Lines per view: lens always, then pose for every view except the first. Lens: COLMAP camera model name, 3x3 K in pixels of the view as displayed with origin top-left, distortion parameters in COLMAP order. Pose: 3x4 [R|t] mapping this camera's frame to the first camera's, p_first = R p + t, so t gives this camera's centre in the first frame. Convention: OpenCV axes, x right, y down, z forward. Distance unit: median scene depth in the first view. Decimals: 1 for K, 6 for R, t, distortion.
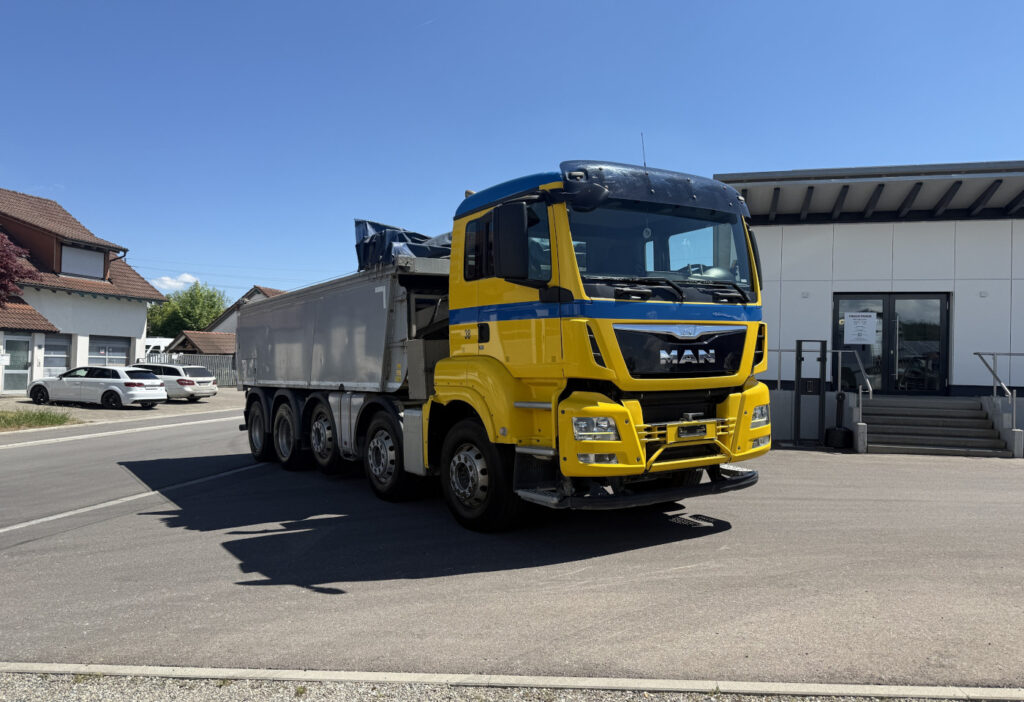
lens RADIAL K [[754.3, 0, 520.6], [0, 754.3, 350.8], [0, 0, 1]] dist [0.025015, -0.032022]
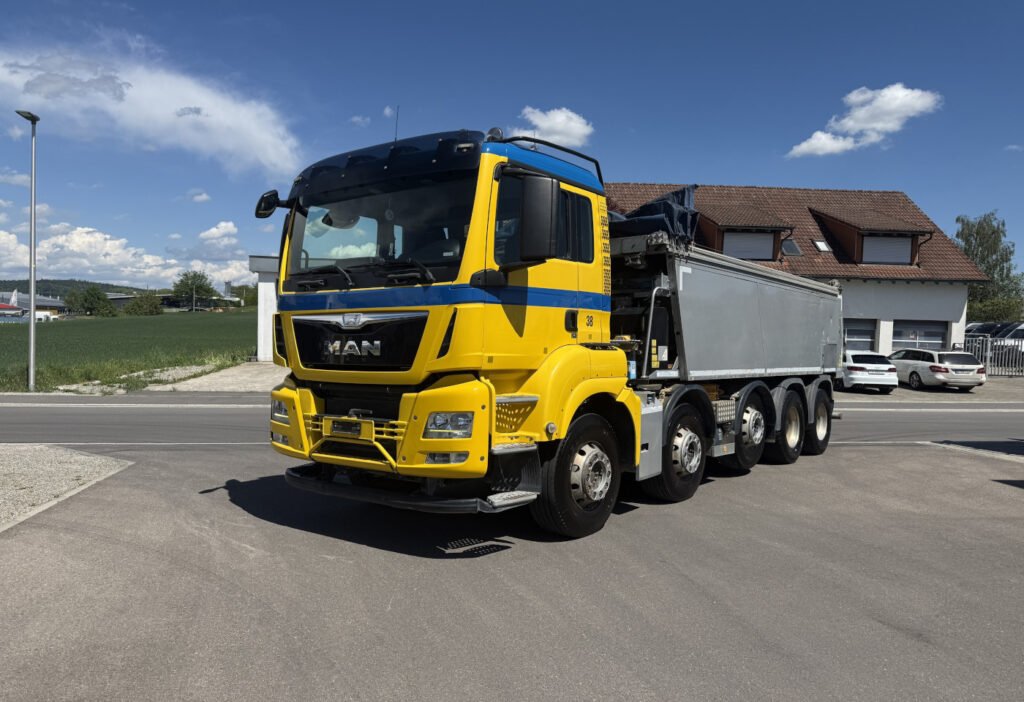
lens RADIAL K [[754.3, 0, 520.6], [0, 754.3, 347.7], [0, 0, 1]] dist [0.025015, -0.032022]
pose [[0.335350, 0.018678, -0.941908, 0.302216], [-0.001470, 0.999813, 0.019303, -0.002725], [0.942092, -0.005089, 0.335315, 0.228536]]
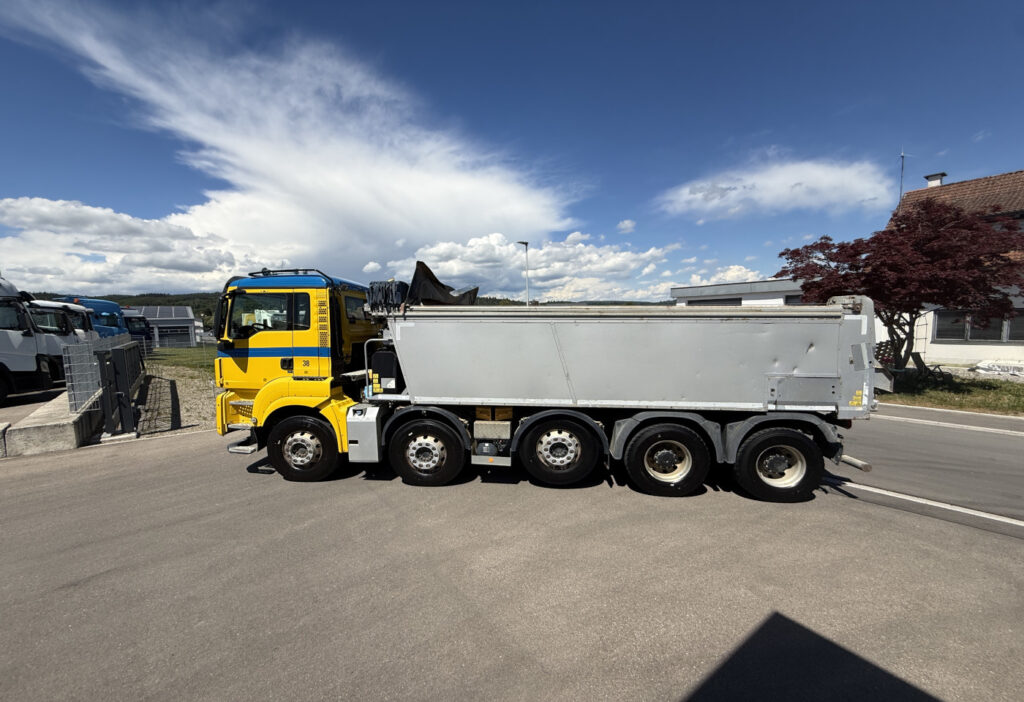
lens RADIAL K [[416.0, 0, 504.7], [0, 416.0, 362.9], [0, 0, 1]] dist [-0.000075, -0.000205]
pose [[-0.633282, 0.073701, -0.770404, 0.180939], [0.023222, 0.996817, 0.076271, -0.023991], [0.773573, 0.030411, -0.632978, 0.595891]]
